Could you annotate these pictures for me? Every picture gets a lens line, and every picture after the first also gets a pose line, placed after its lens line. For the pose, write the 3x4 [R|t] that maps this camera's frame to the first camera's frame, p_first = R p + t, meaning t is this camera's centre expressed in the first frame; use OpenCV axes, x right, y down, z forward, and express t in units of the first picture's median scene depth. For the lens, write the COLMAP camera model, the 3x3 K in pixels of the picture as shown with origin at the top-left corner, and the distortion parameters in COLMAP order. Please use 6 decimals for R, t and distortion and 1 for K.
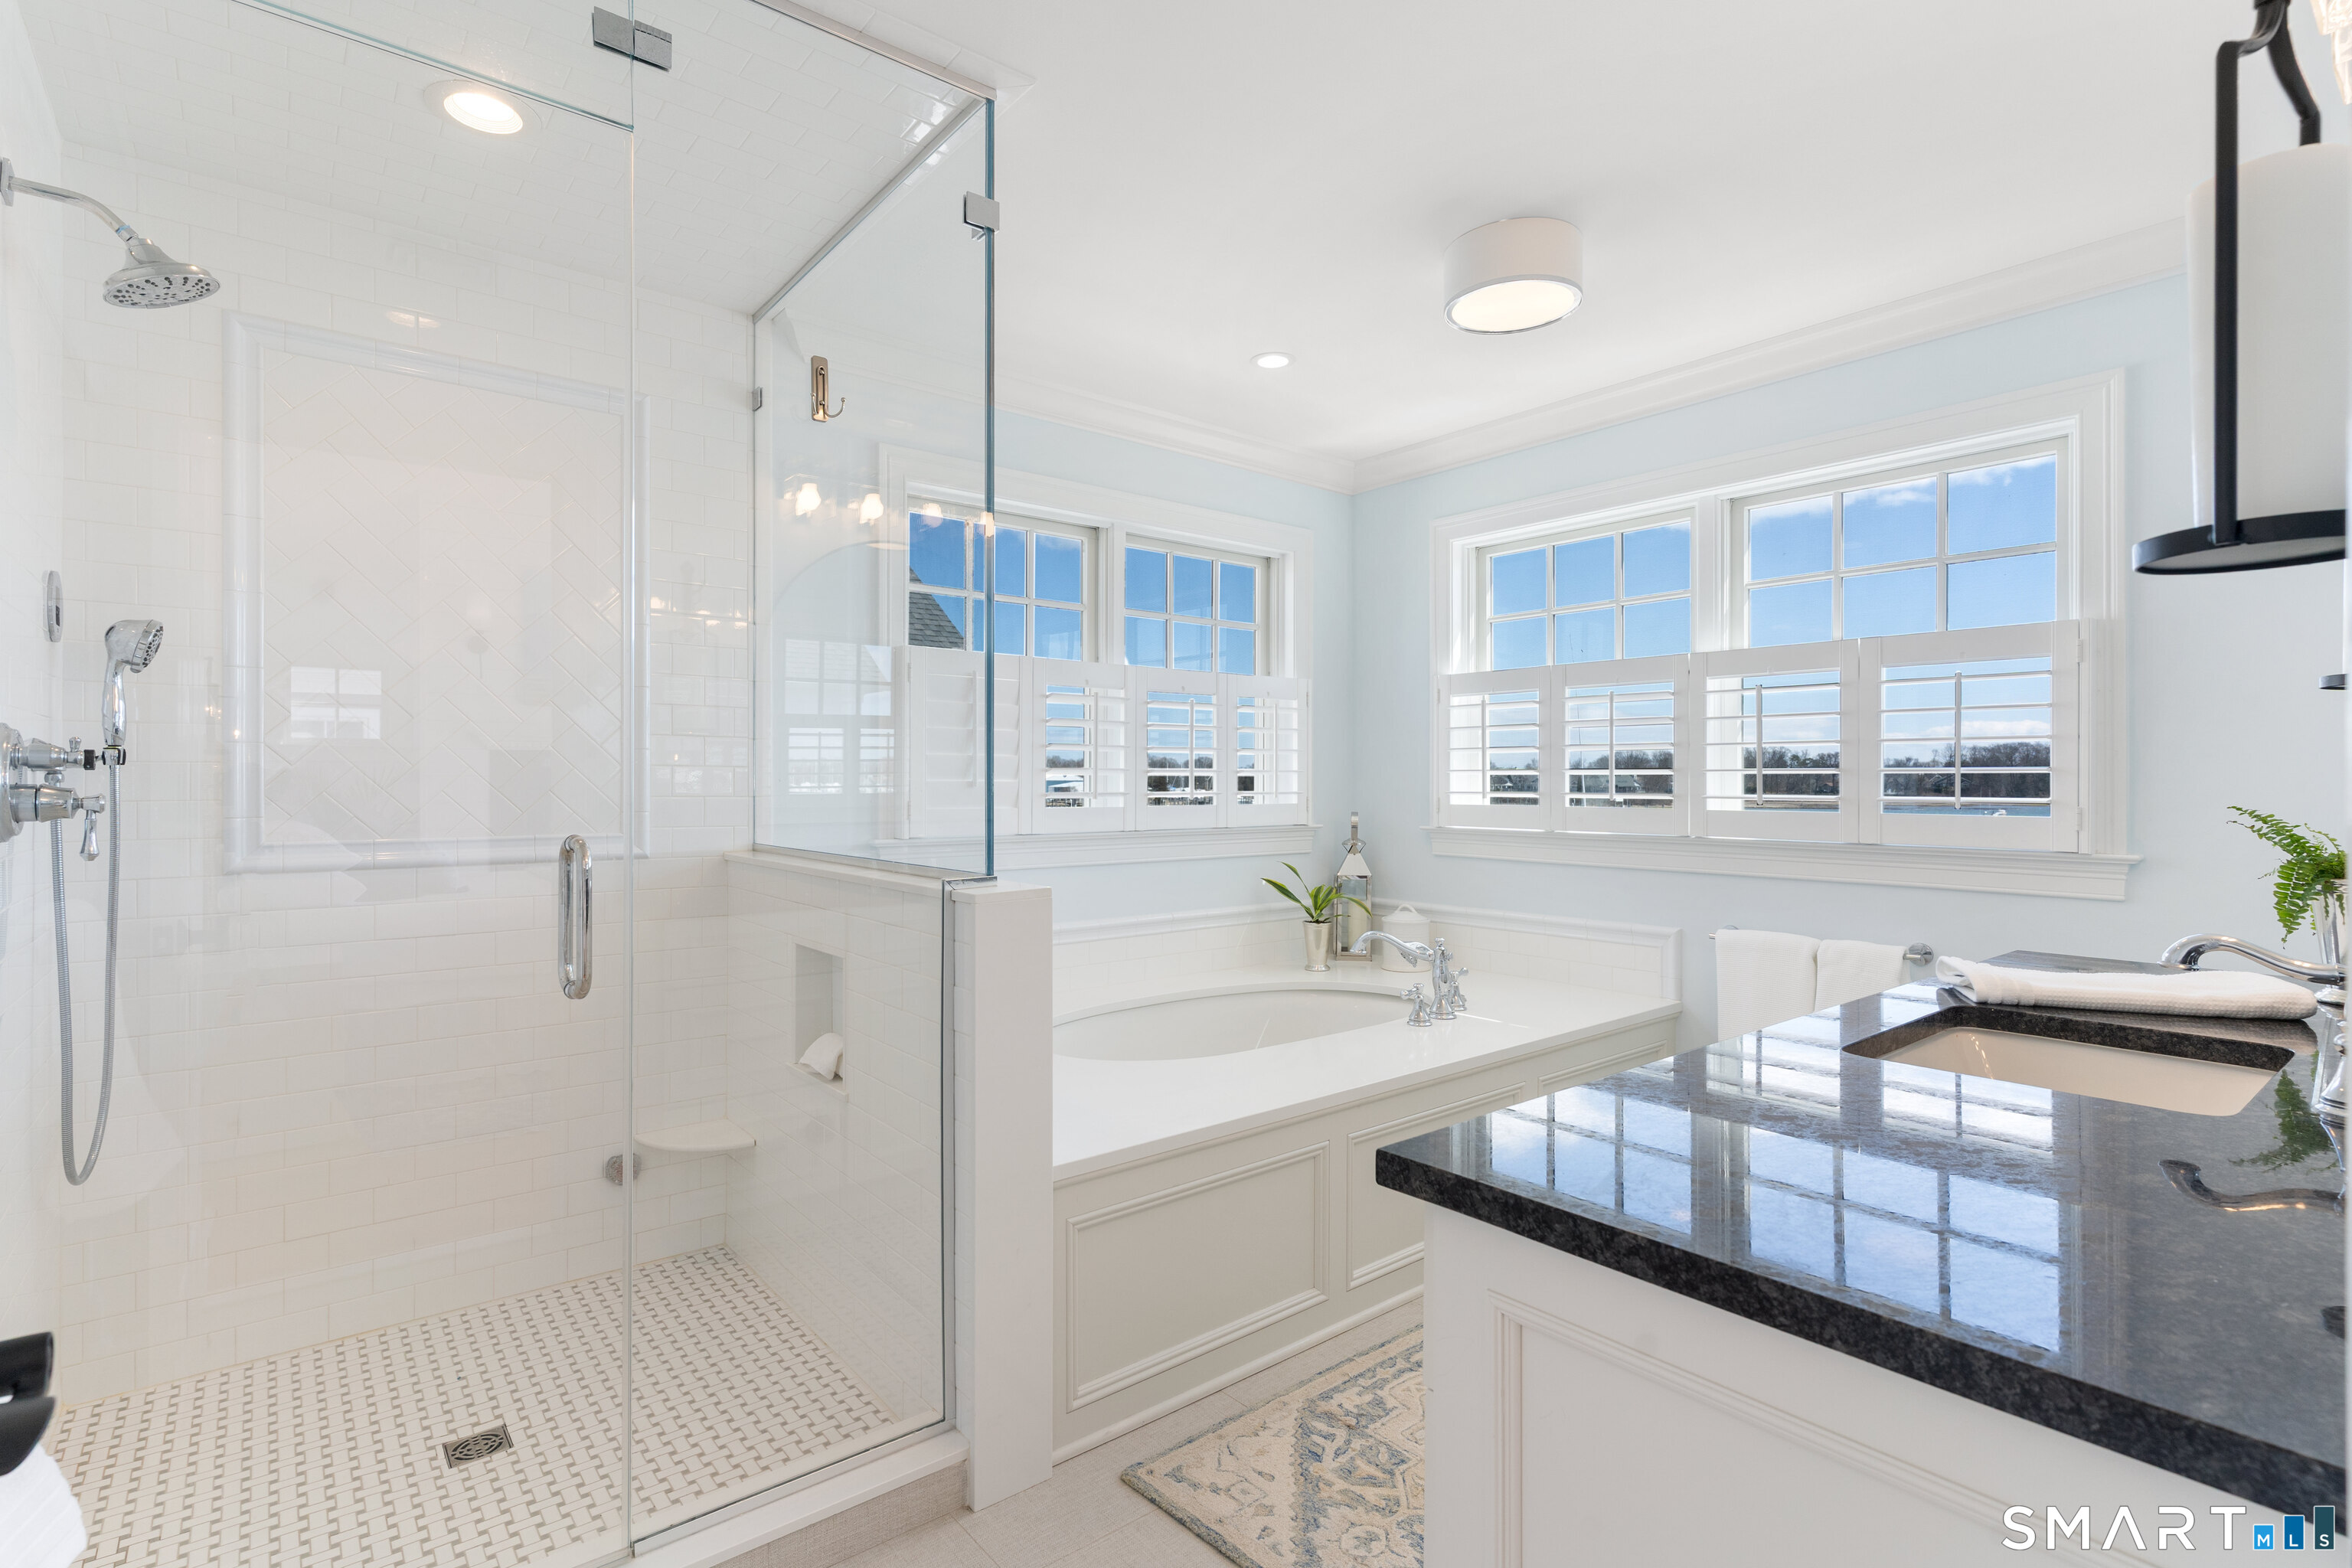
lens RADIAL K [[1135.0, 0, 1161.3], [0, 1135.0, 775.8], [0, 0, 1]] dist [0.003436, 0.001185]
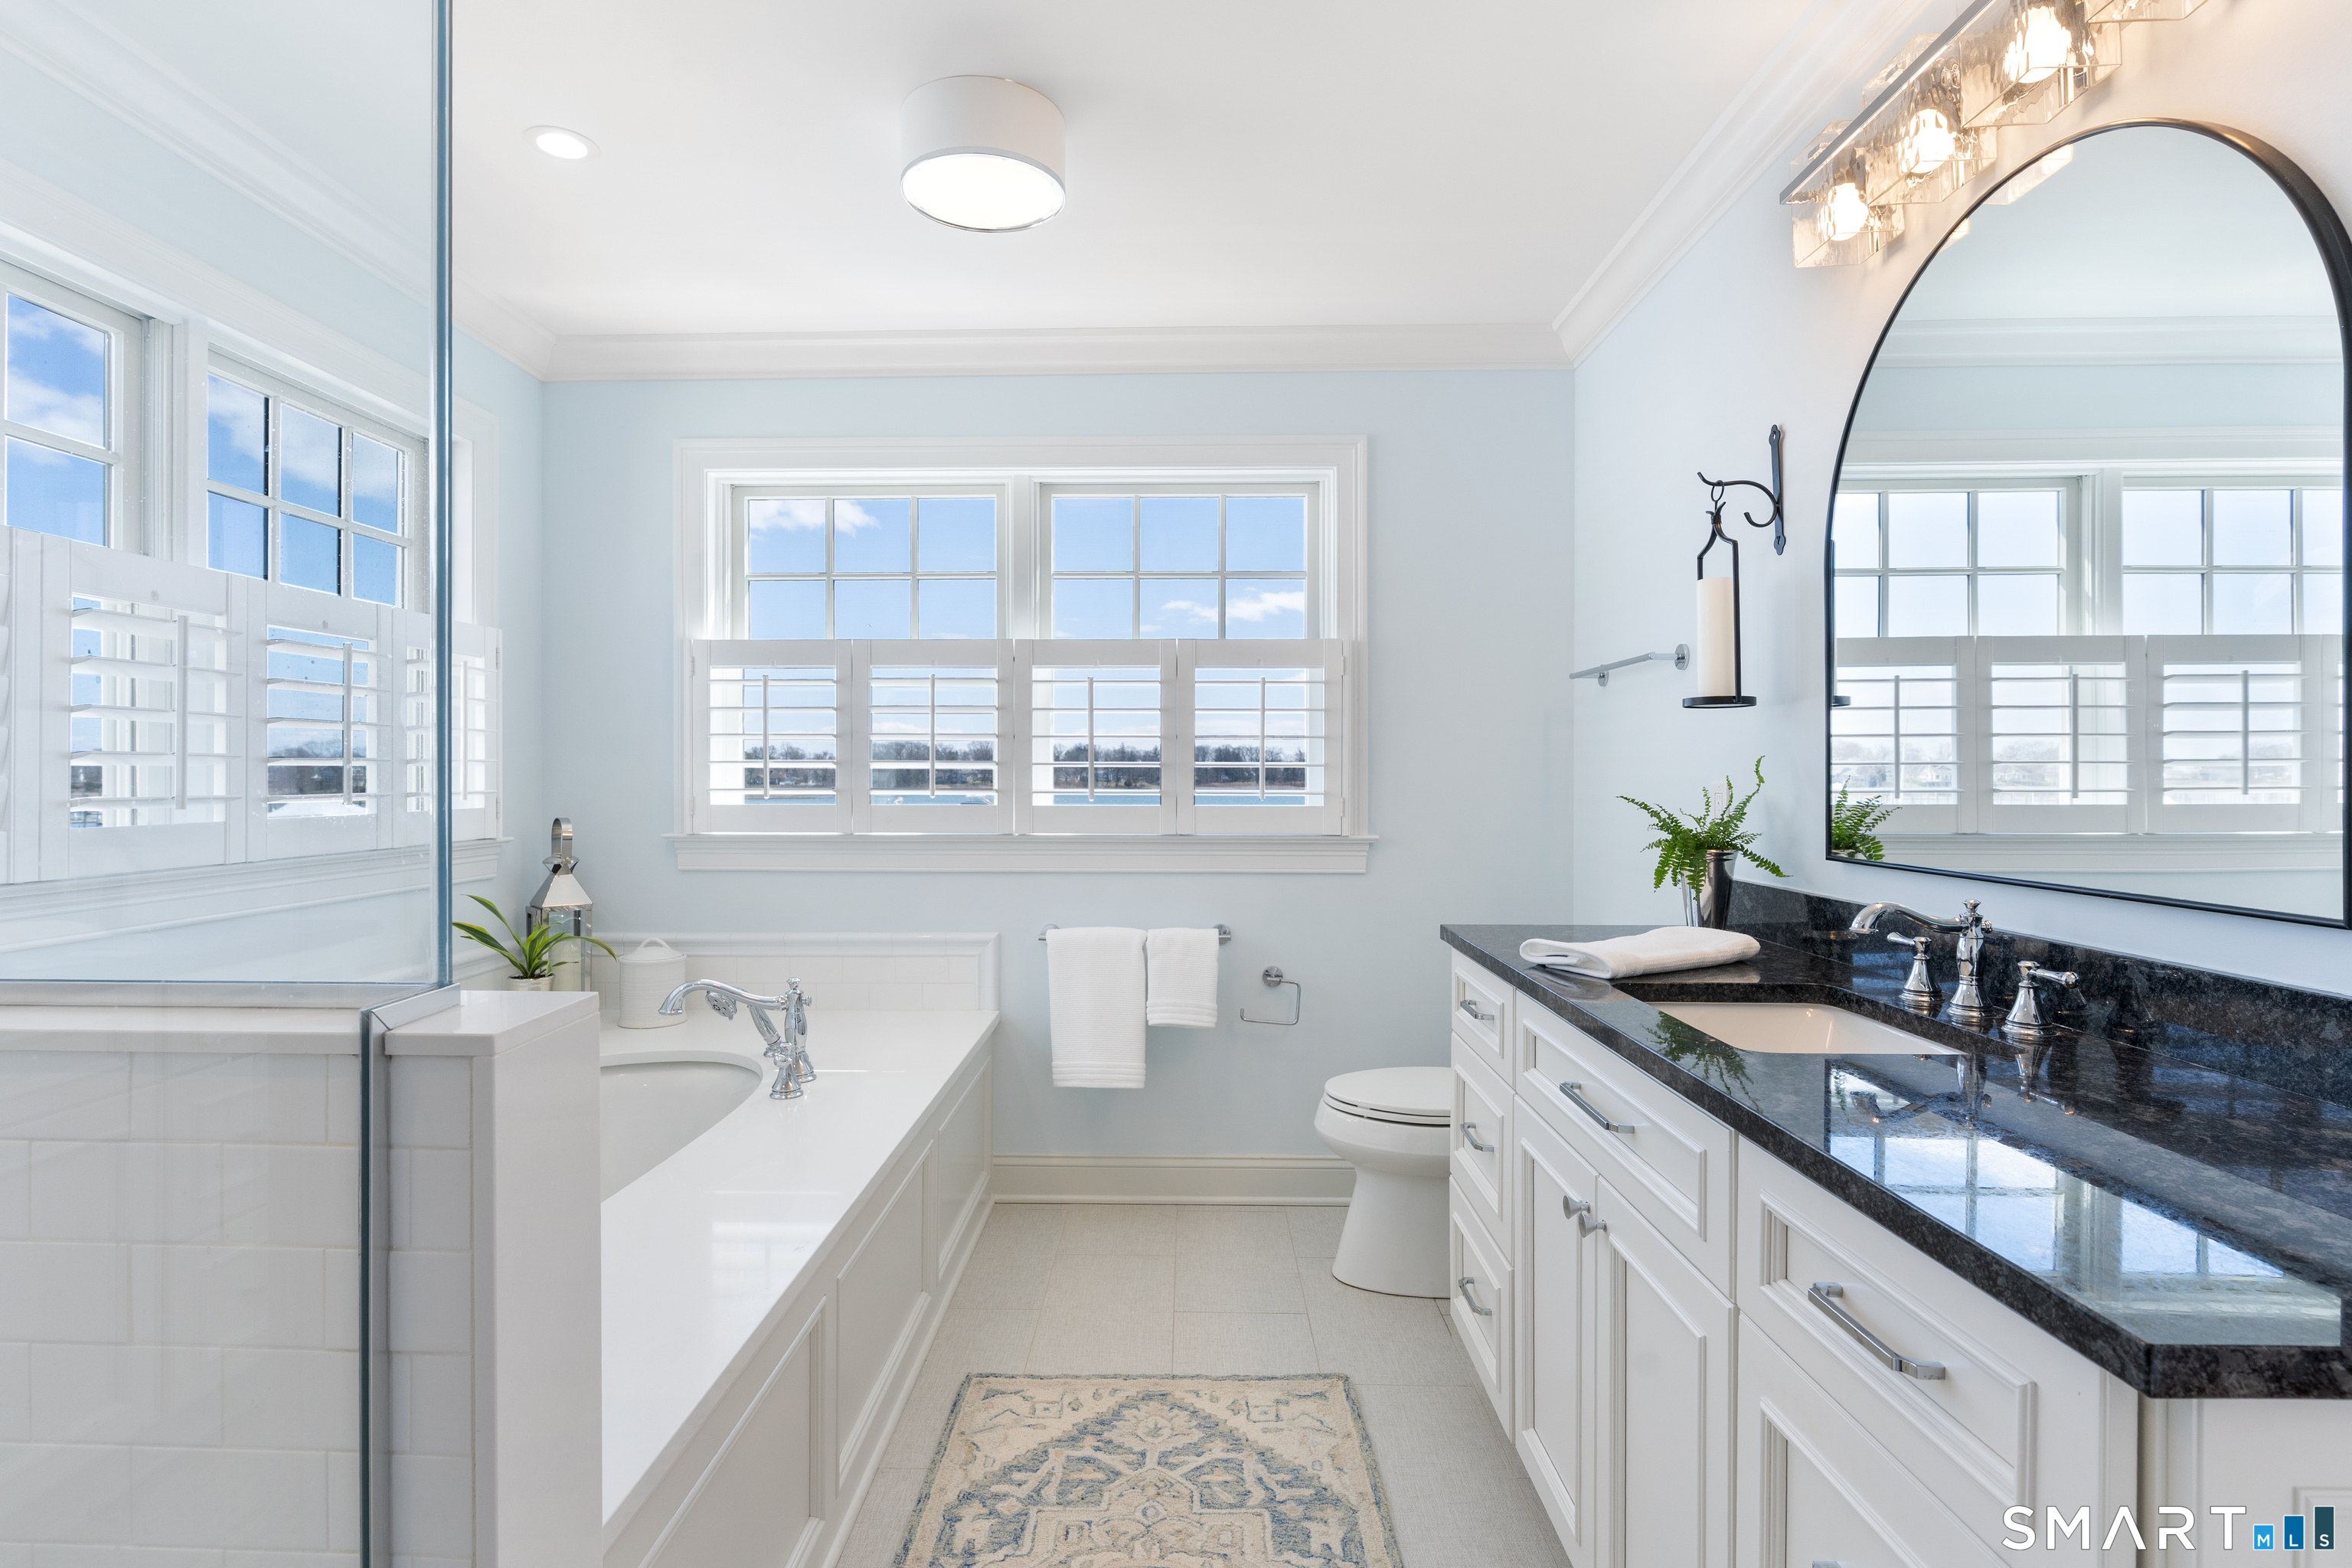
lens RADIAL K [[1178.9, 0, 1159.4], [0, 1178.9, 765.4], [0, 0, 1]] dist [0.022548, 0.000889]
pose [[0.650317, 0.004676, 0.759649, -0.174614], [-0.003167, 0.999989, -0.003444, -0.000404], [-0.759656, -0.000166, 0.650325, 0.240363]]
